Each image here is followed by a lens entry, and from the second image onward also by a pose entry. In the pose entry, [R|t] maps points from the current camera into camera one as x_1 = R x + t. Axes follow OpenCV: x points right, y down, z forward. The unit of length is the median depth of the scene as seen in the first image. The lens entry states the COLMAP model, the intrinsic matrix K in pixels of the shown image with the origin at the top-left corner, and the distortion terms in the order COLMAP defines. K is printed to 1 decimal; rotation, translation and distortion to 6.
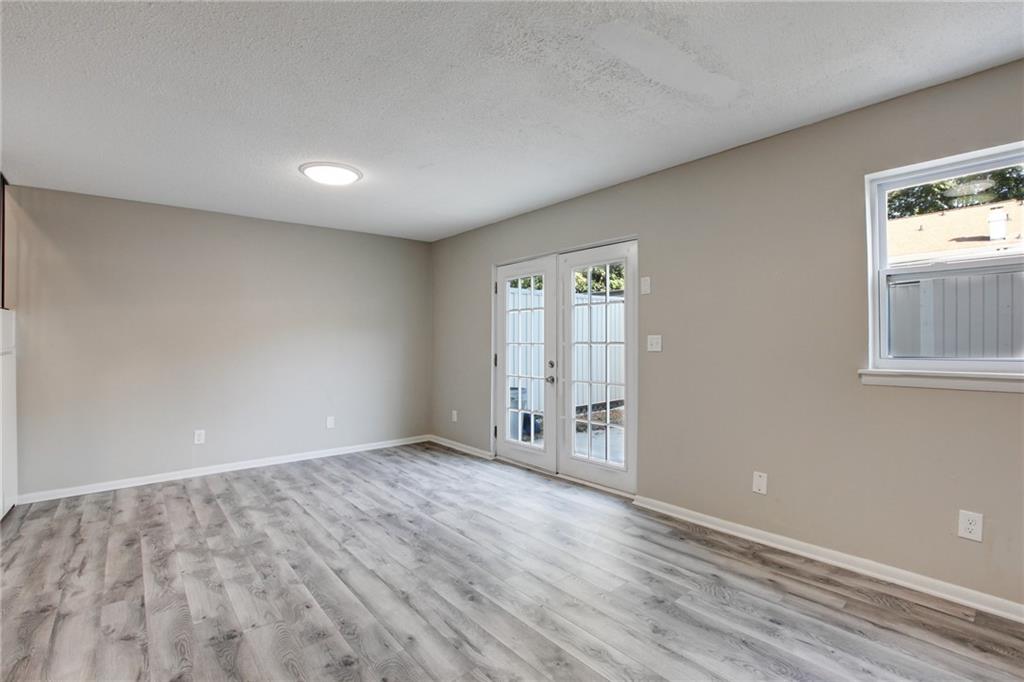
lens RADIAL K [[468.1, 0, 514.8], [0, 468.1, 331.5], [0, 0, 1]] dist [-0.053356, 0.017848]
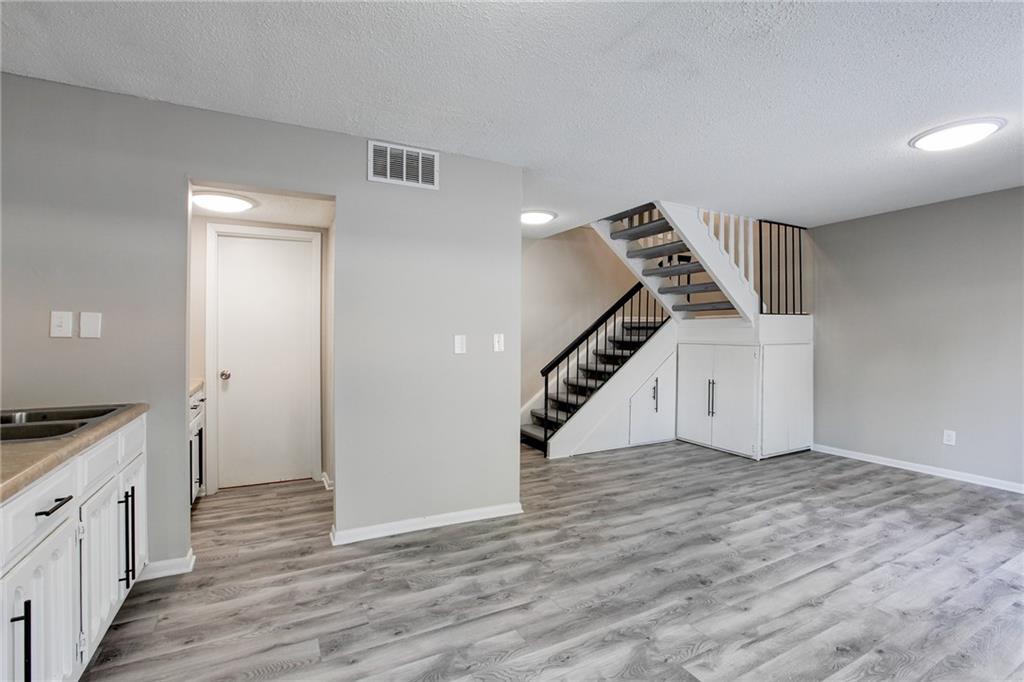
lens RADIAL K [[468.1, 0, 514.8], [0, 468.1, 331.5], [0, 0, 1]] dist [-0.053356, 0.017848]
pose [[-0.218280, -0.004288, -0.975877, 0.790181], [0.011239, 0.999913, -0.006908, 0.006252], [0.975821, -0.012476, -0.218213, 0.580861]]
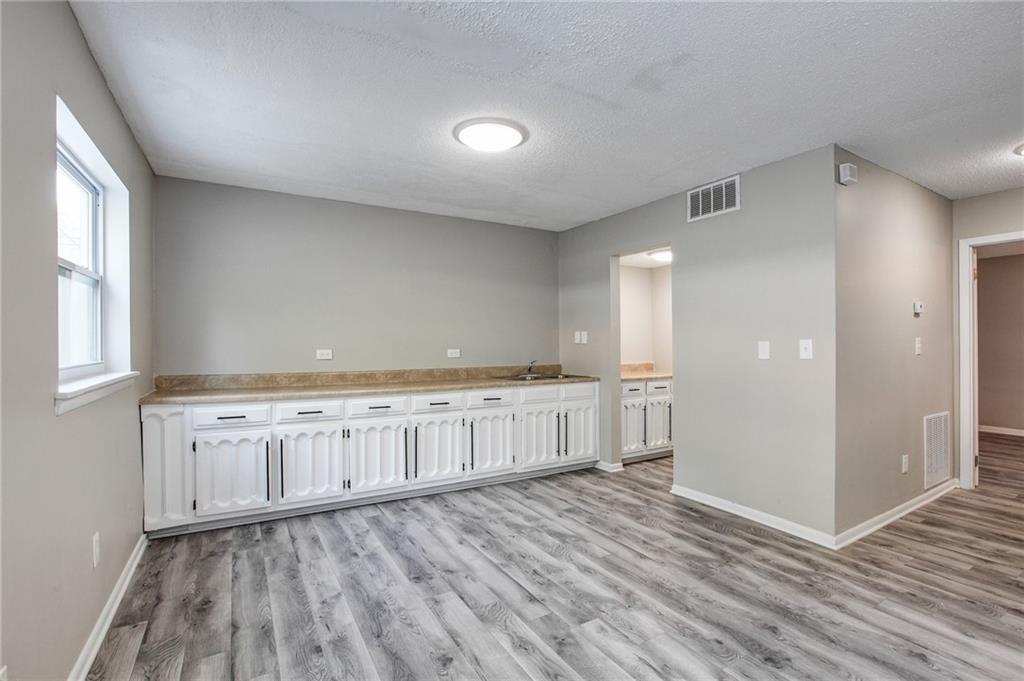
lens RADIAL K [[468.1, 0, 514.8], [0, 468.1, 331.0], [0, 0, 1]] dist [-0.053356, 0.017848]
pose [[-0.987034, 0.010754, 0.160153, 0.019112], [0.005022, 0.999334, -0.036155, 0.022246], [-0.160435, -0.034882, -0.986430, 1.600879]]
